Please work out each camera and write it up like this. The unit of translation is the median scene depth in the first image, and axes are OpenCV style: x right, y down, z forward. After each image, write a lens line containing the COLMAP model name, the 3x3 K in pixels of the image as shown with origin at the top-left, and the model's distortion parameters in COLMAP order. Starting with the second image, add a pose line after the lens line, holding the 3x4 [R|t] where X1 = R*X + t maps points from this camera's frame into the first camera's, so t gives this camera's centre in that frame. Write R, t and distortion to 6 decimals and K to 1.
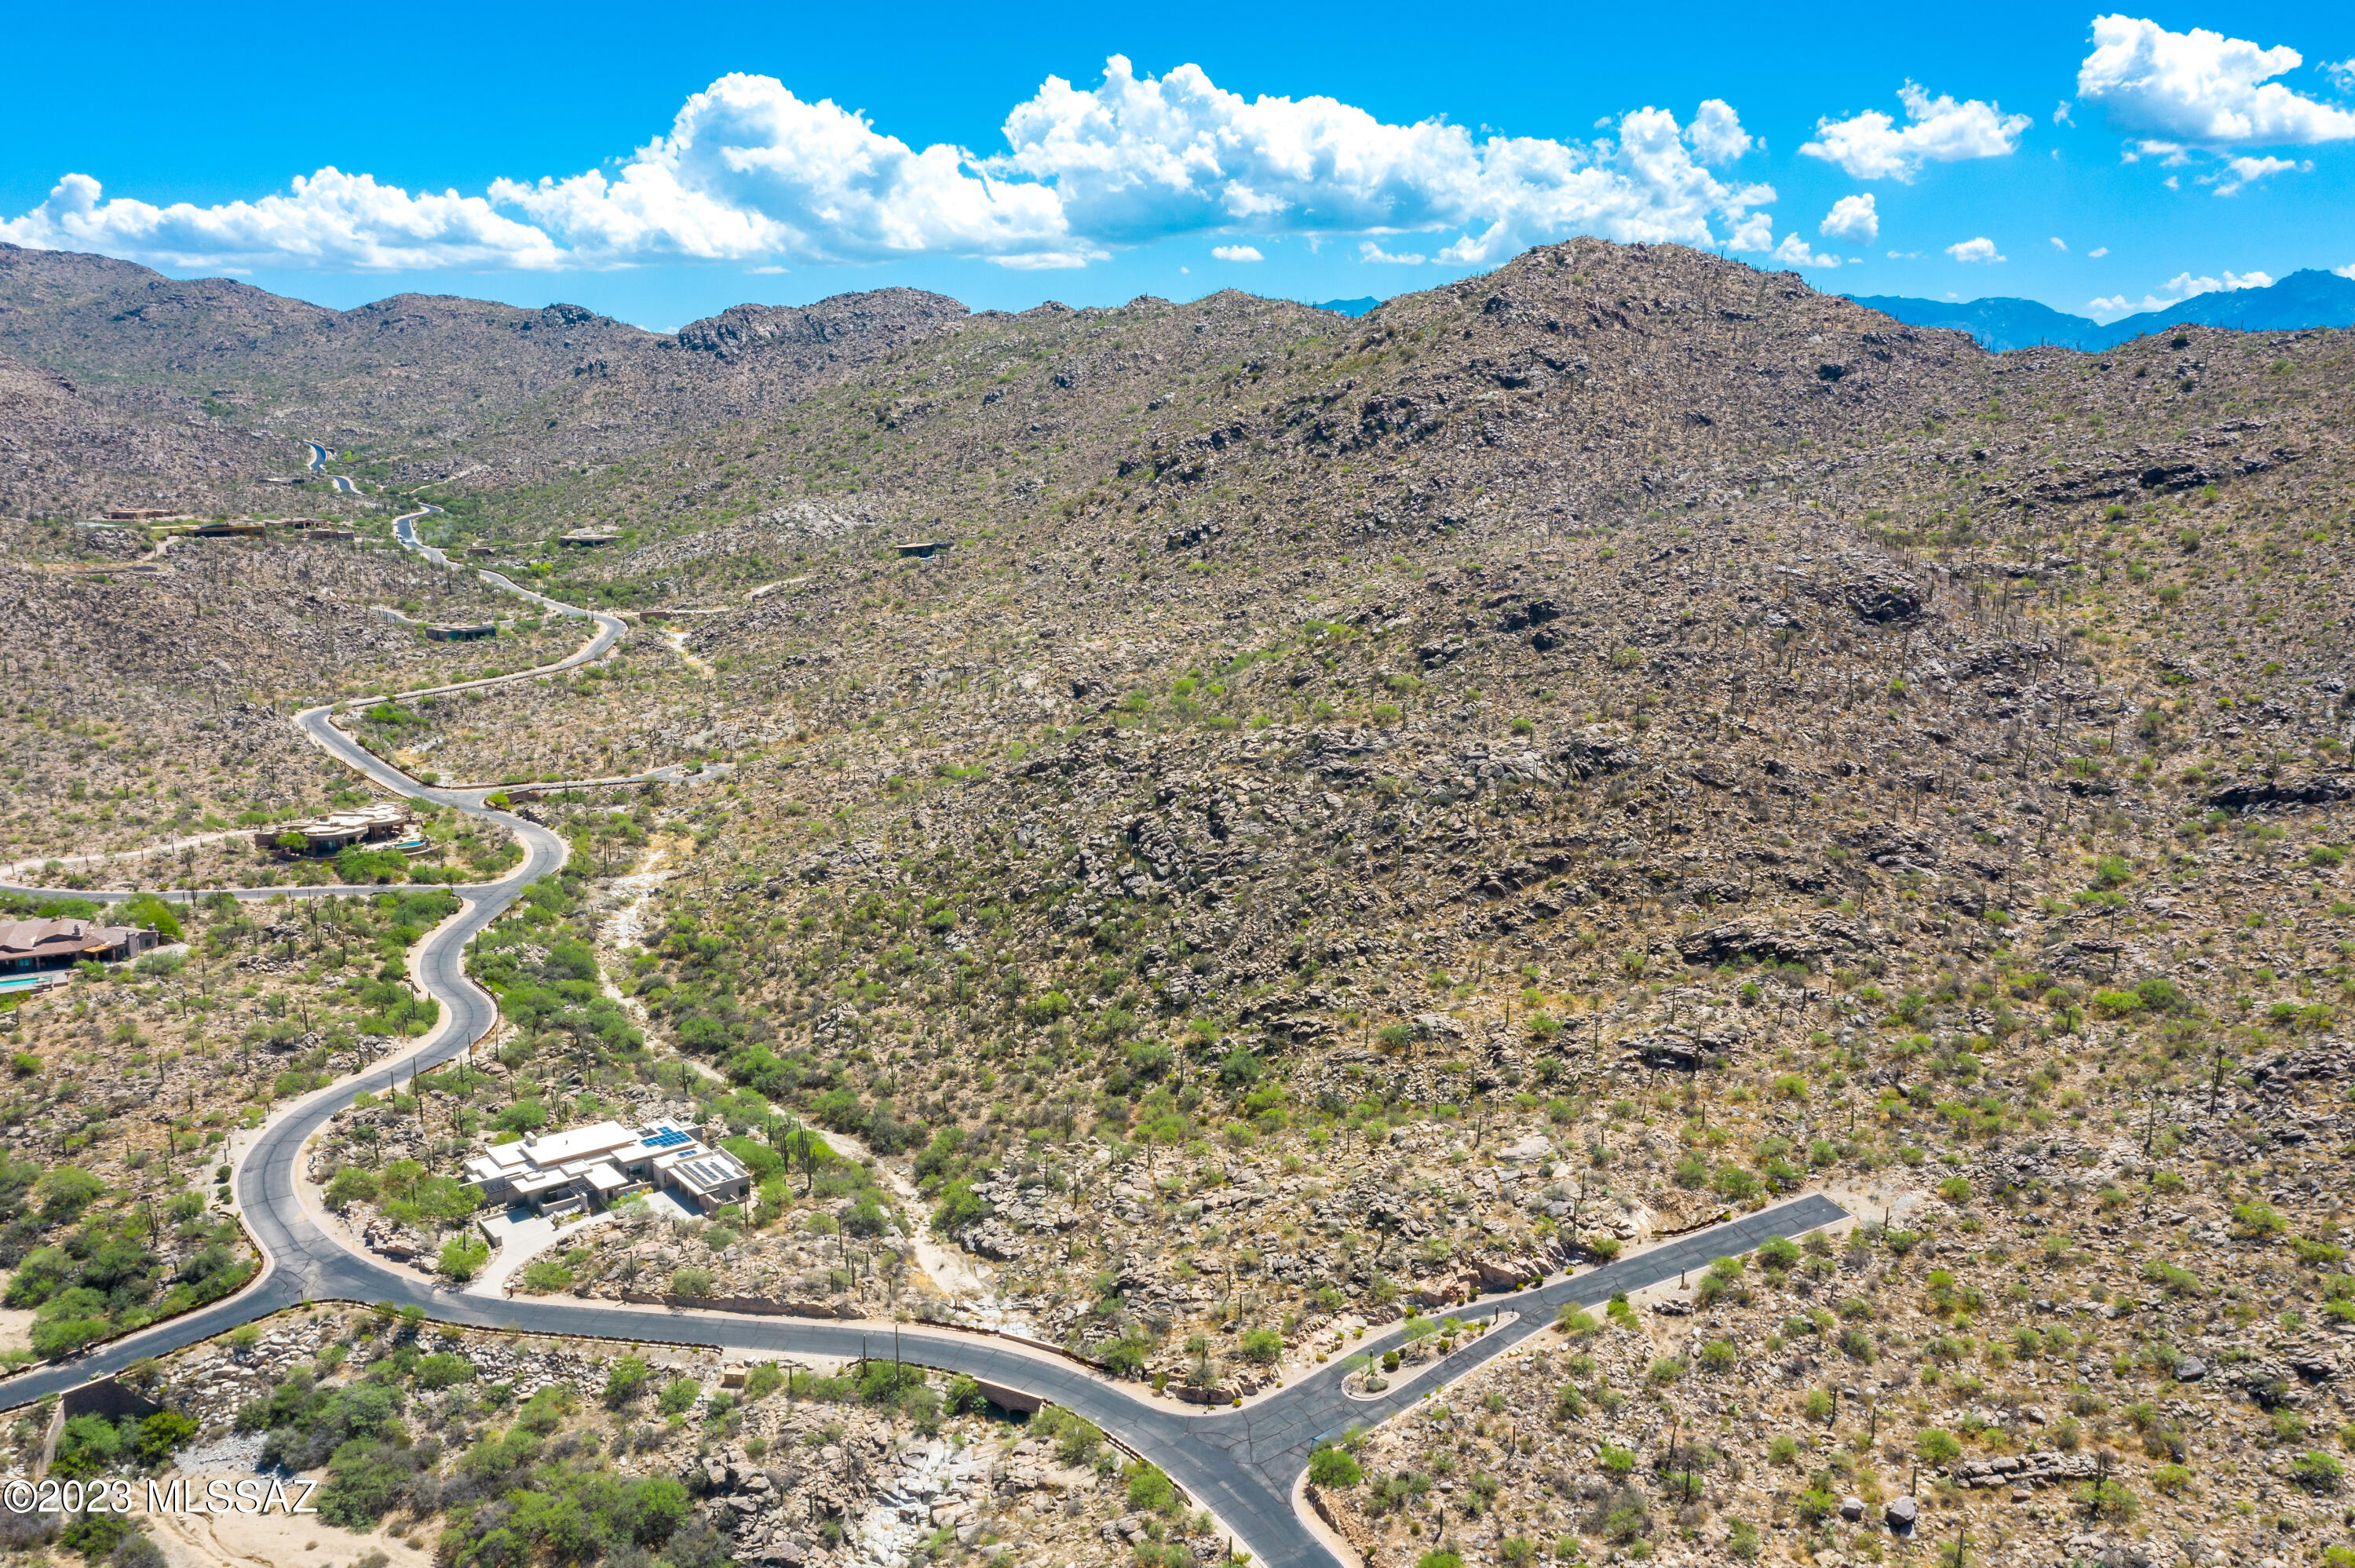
lens RADIAL K [[1839.0, 0, 1180.6], [0, 1839.0, 782.8], [0, 0, 1]] dist [0.006868, 0.021944]
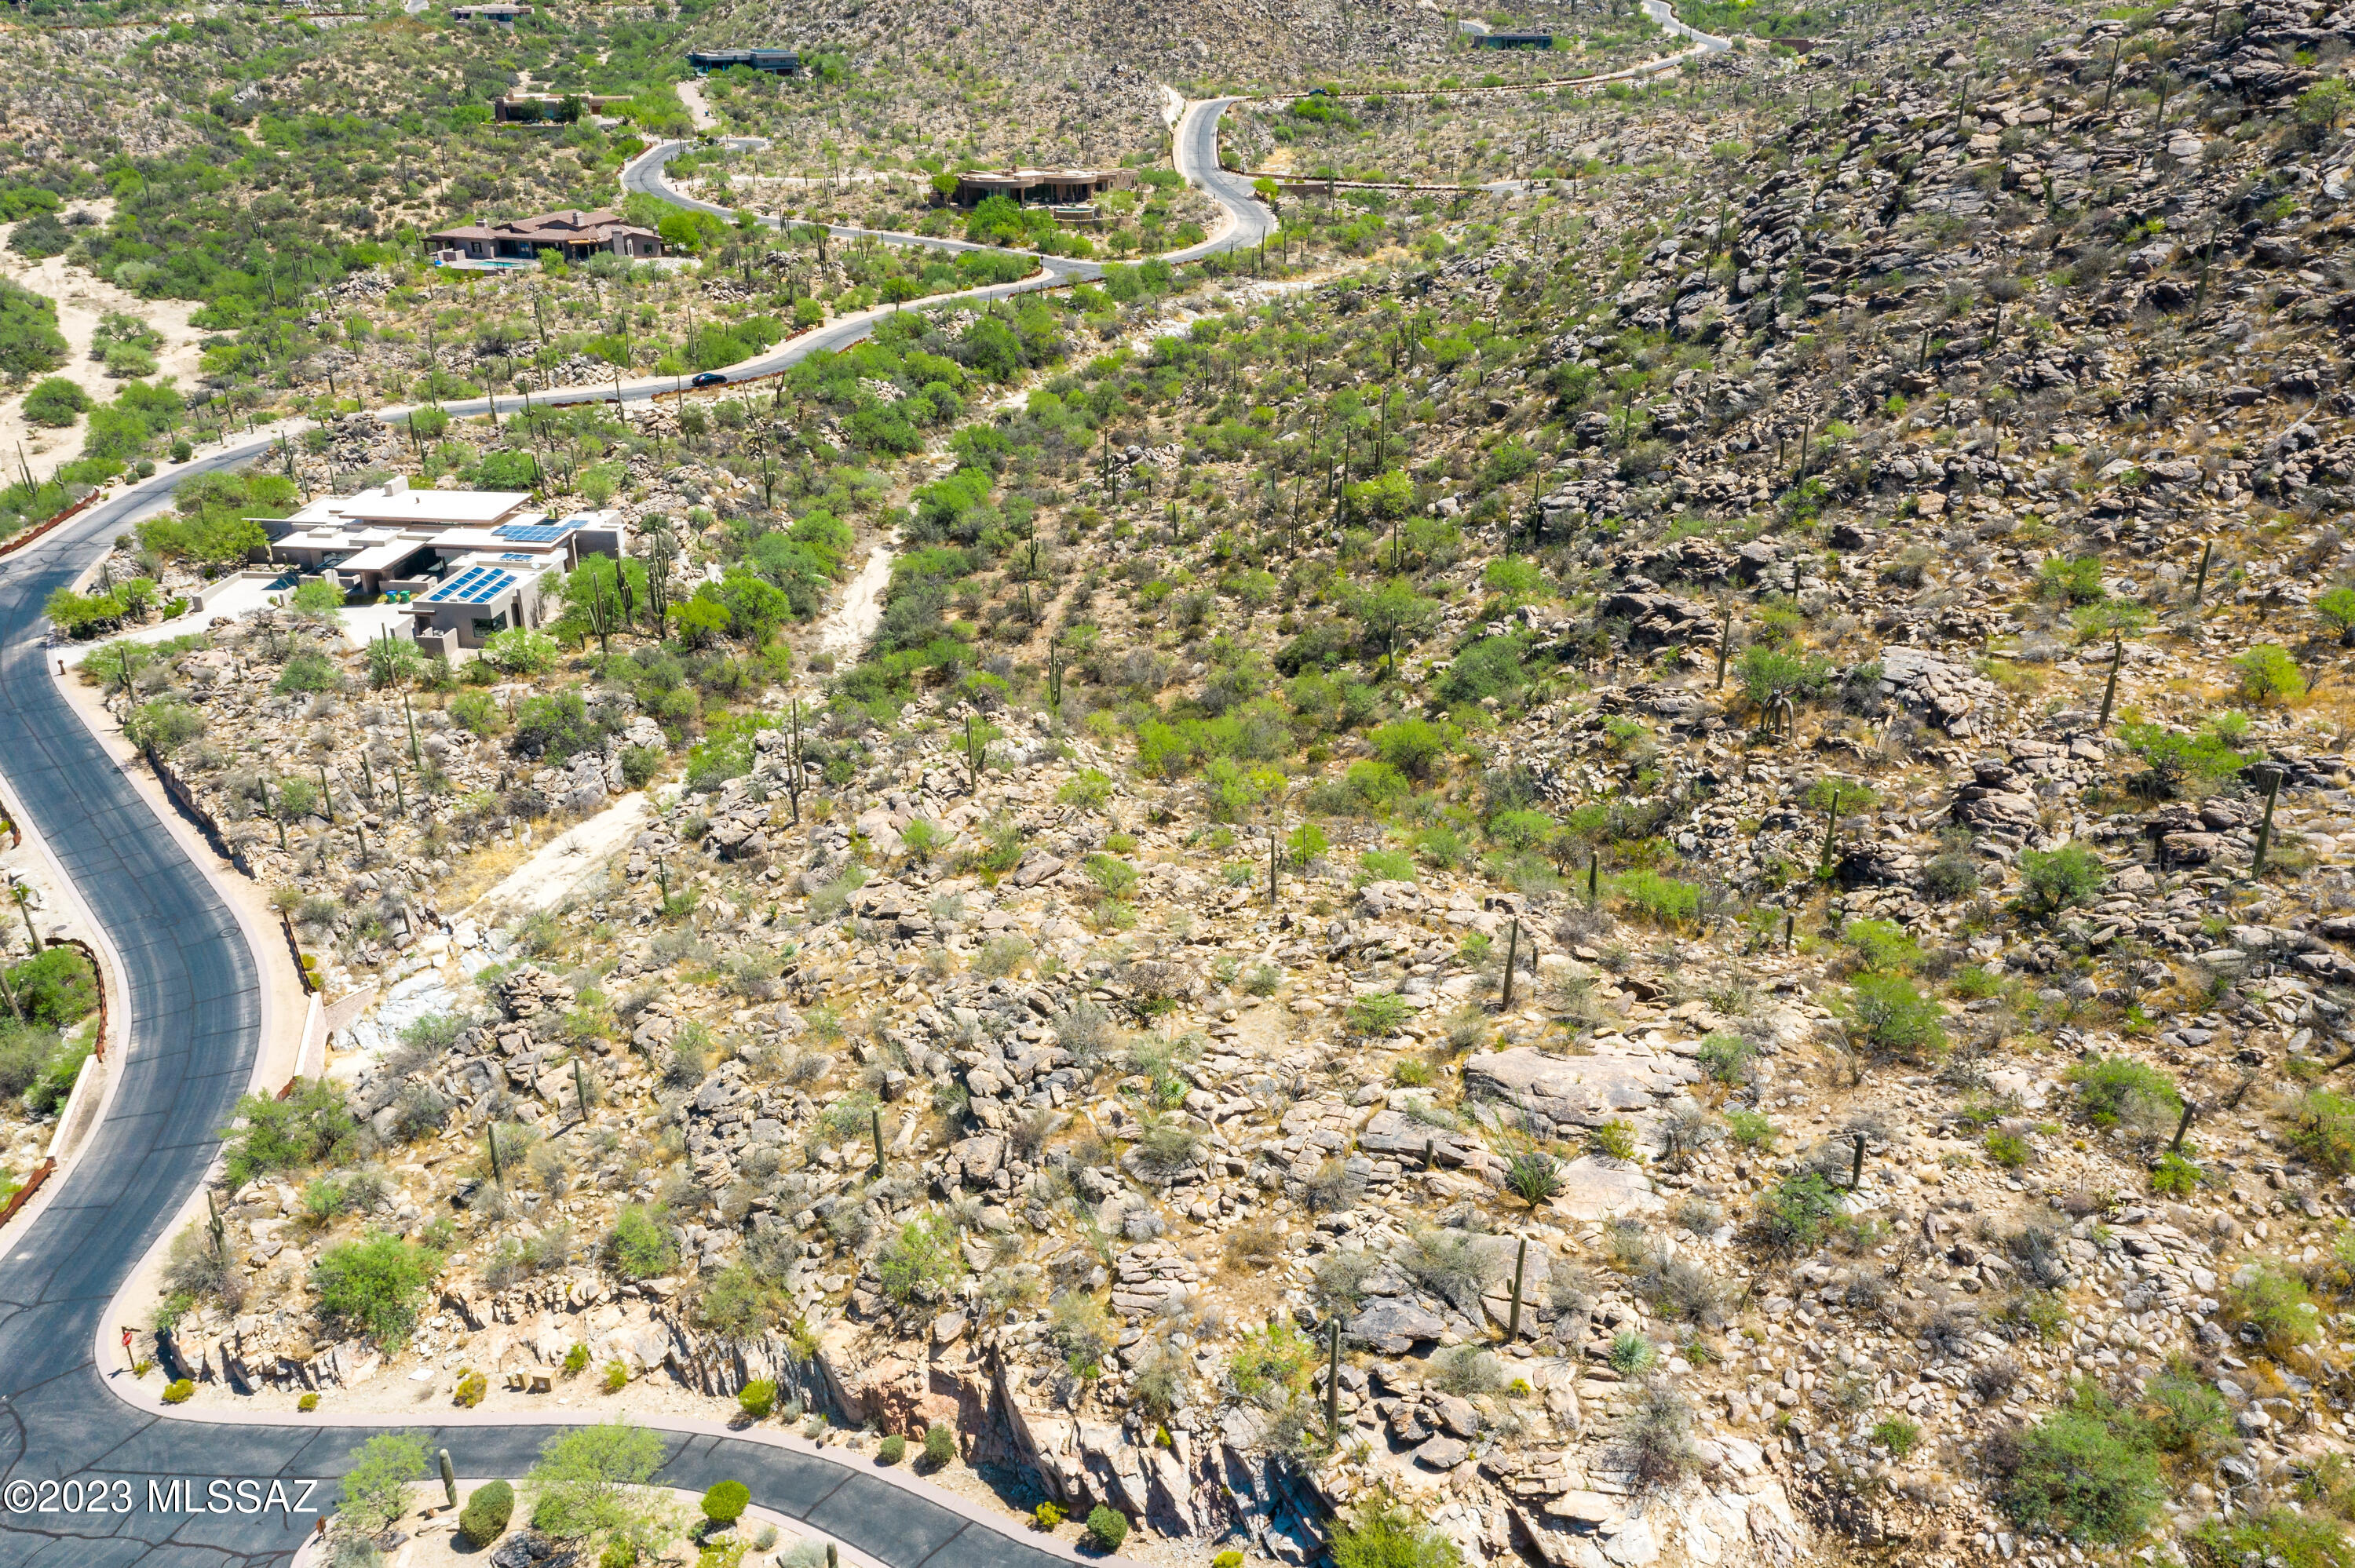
lens RADIAL K [[1839.0, 0, 1174.7], [0, 1839.0, 780.3], [0, 0, 1]] dist [0.006868, 0.021944]
pose [[0.711813, 0.278376, -0.644848, 0.339487], [-0.133992, 0.955063, 0.264387, 0.096856], [0.689469, -0.101790, 0.717127, 0.826088]]
